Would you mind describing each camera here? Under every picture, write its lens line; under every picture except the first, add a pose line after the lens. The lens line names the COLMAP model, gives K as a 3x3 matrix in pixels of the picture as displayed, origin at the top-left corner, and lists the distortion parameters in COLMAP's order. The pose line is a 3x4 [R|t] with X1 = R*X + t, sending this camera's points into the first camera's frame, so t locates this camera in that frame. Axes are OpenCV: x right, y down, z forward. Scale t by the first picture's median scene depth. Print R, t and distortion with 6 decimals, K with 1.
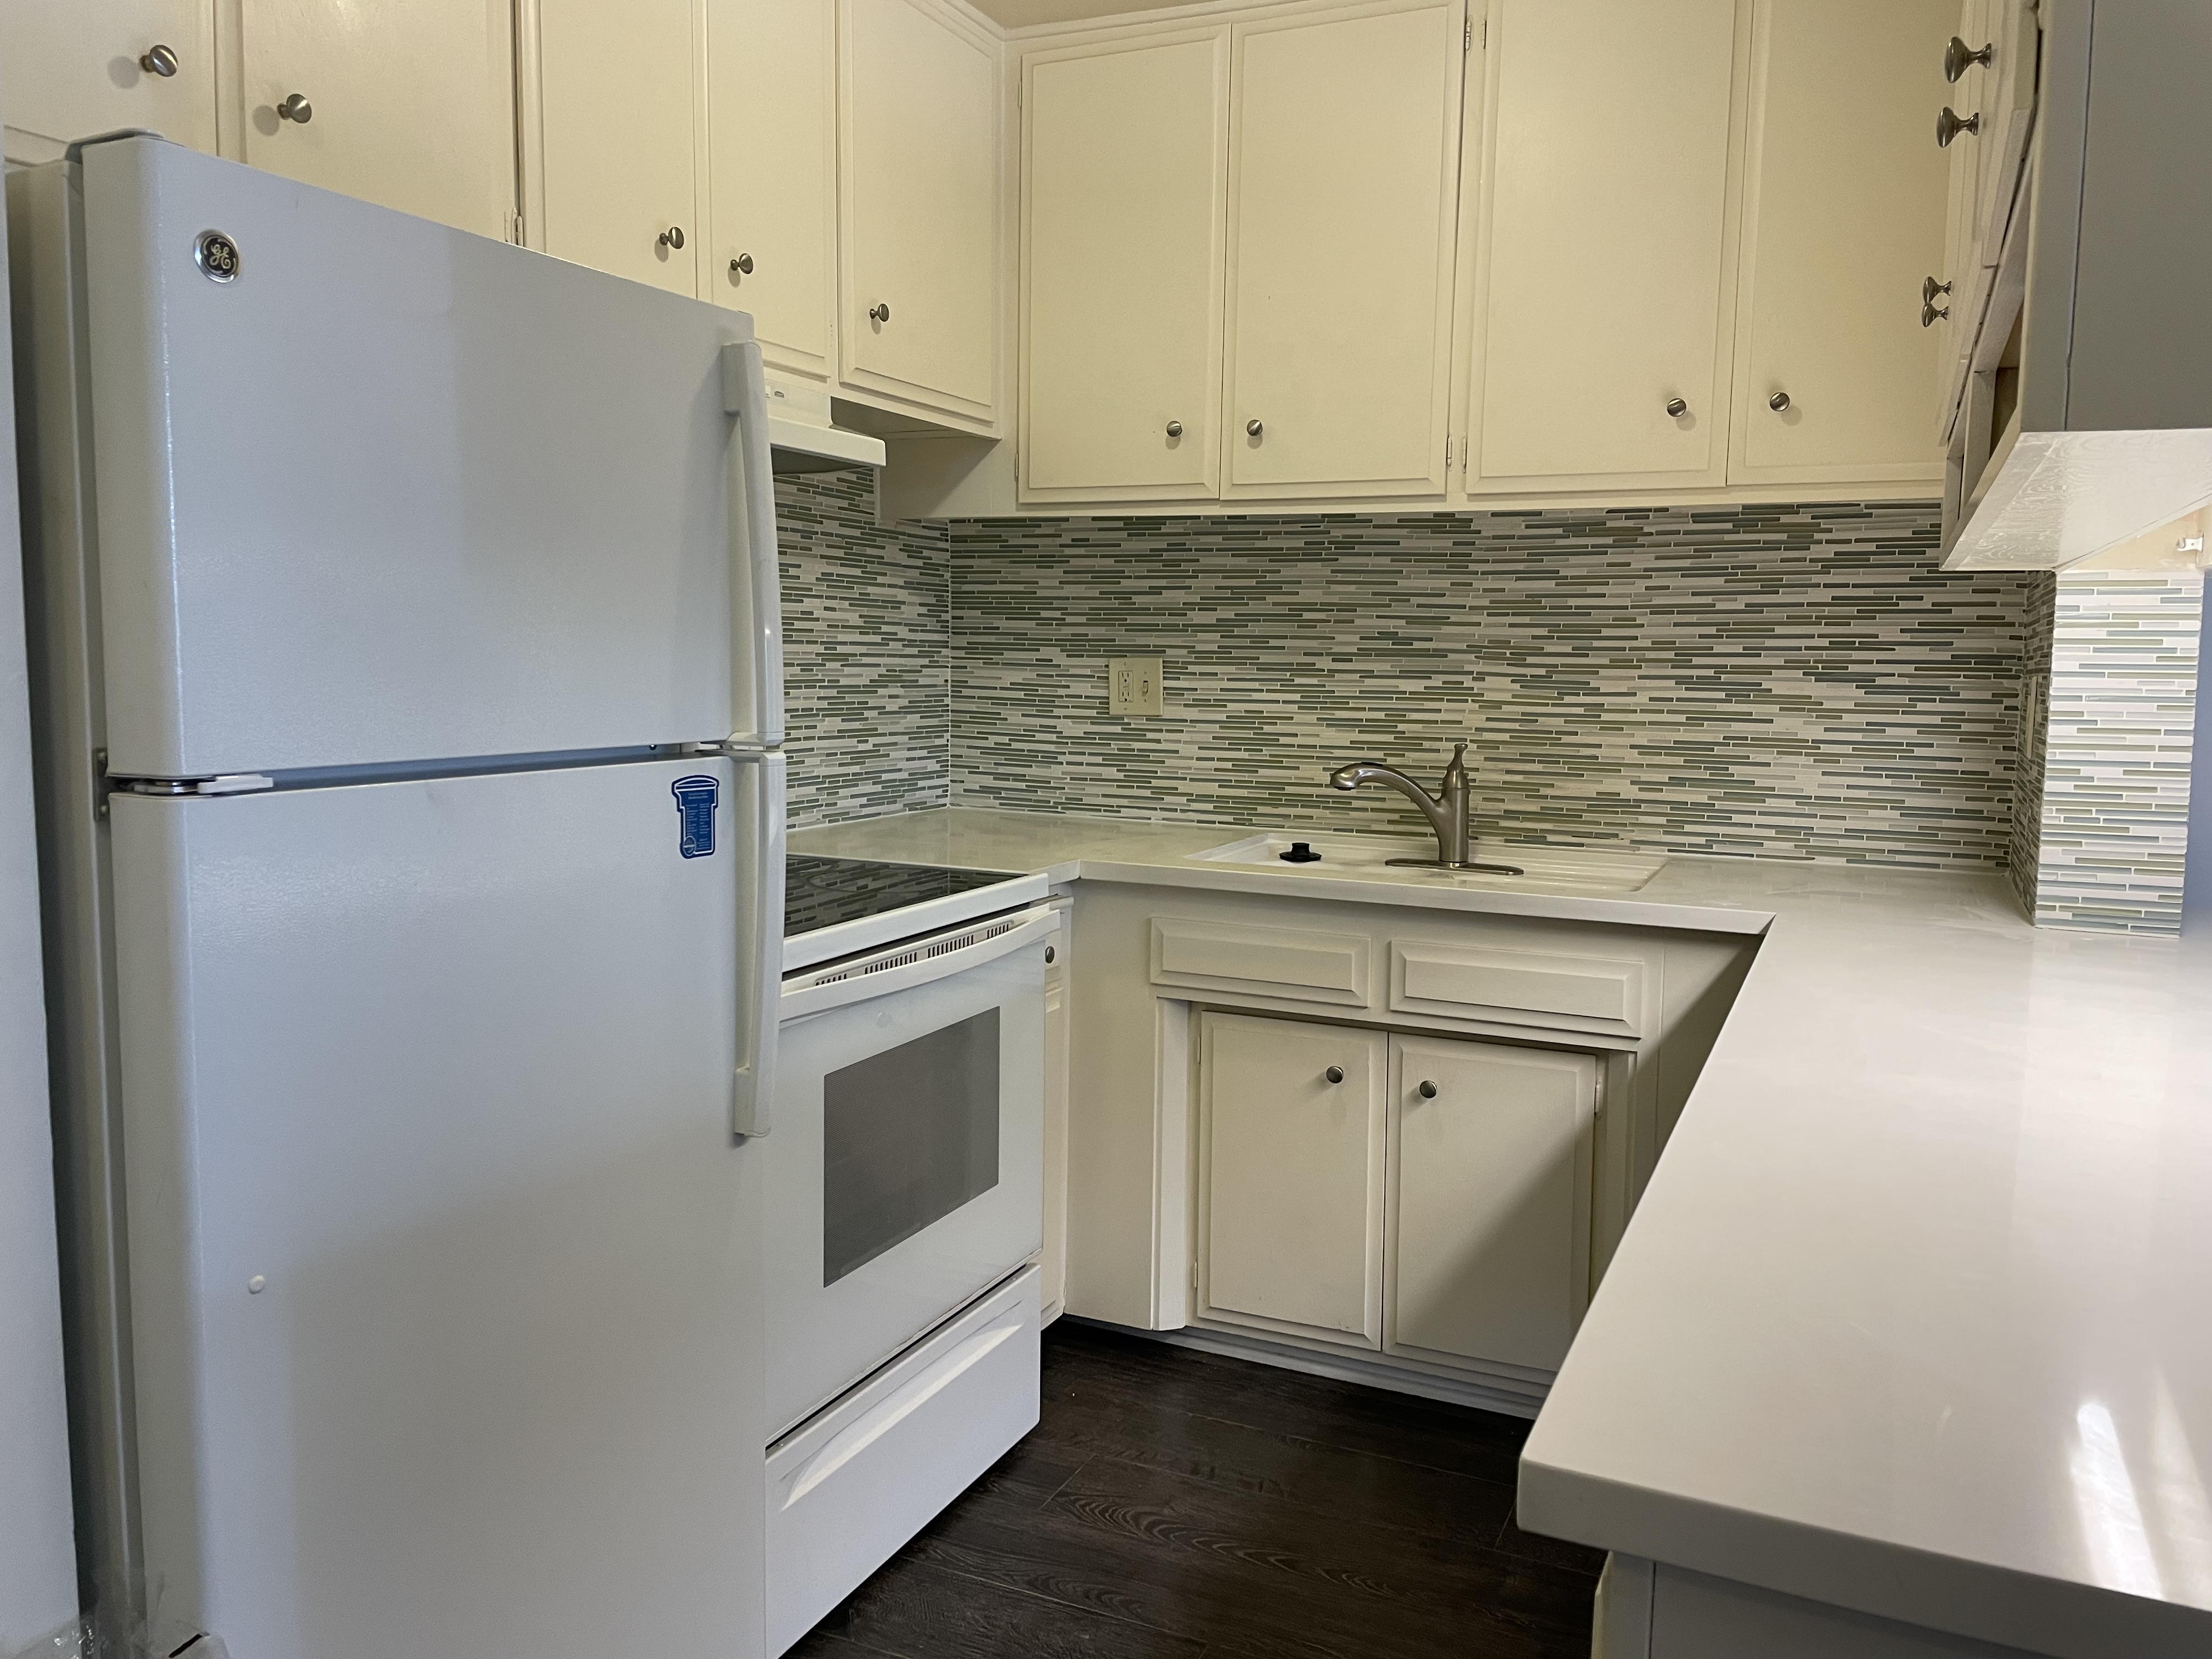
lens RADIAL K [[1660.3, 0, 1112.7], [0, 1660.3, 807.9], [0, 0, 1]] dist [0.094642, -0.125812]
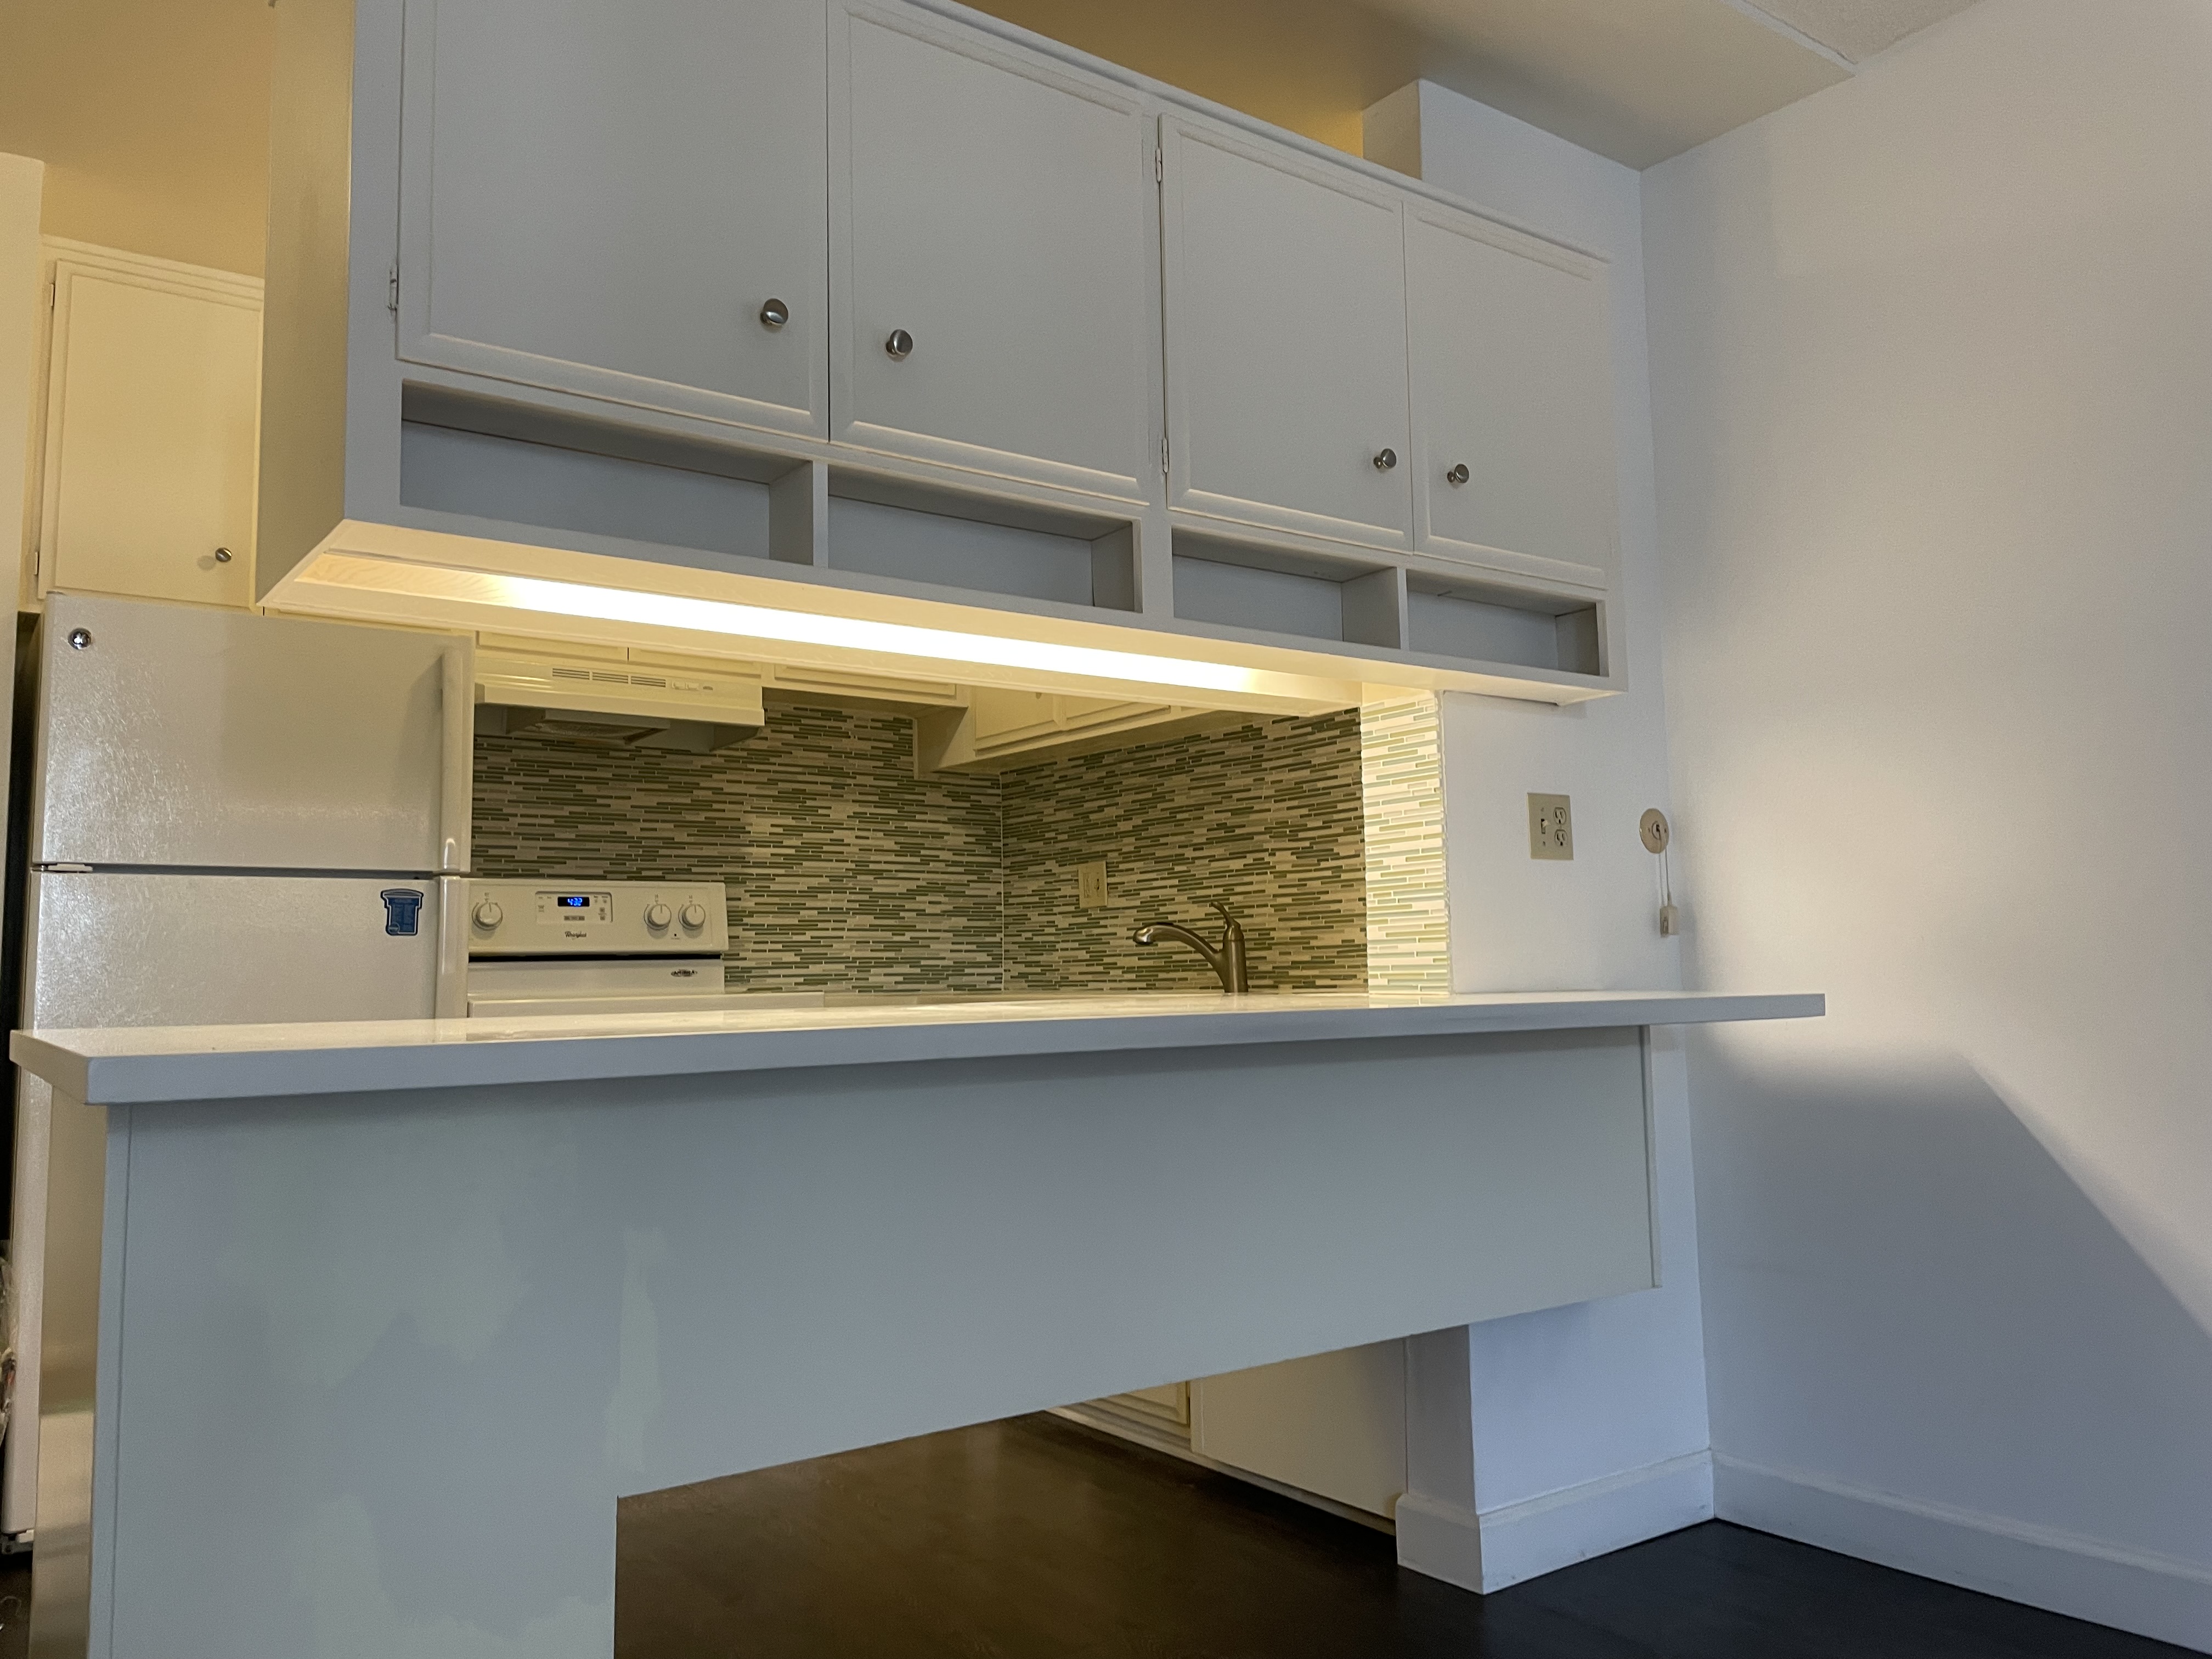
lens RADIAL K [[1660.3, 0, 1112.7], [0, 1660.3, 807.9], [0, 0, 1]] dist [0.094642, -0.125812]
pose [[0.874118, -0.079941, -0.479090, 0.709271], [-0.016934, 0.980747, -0.194545, 0.128612], [0.485418, 0.178168, 0.855935, -0.100061]]
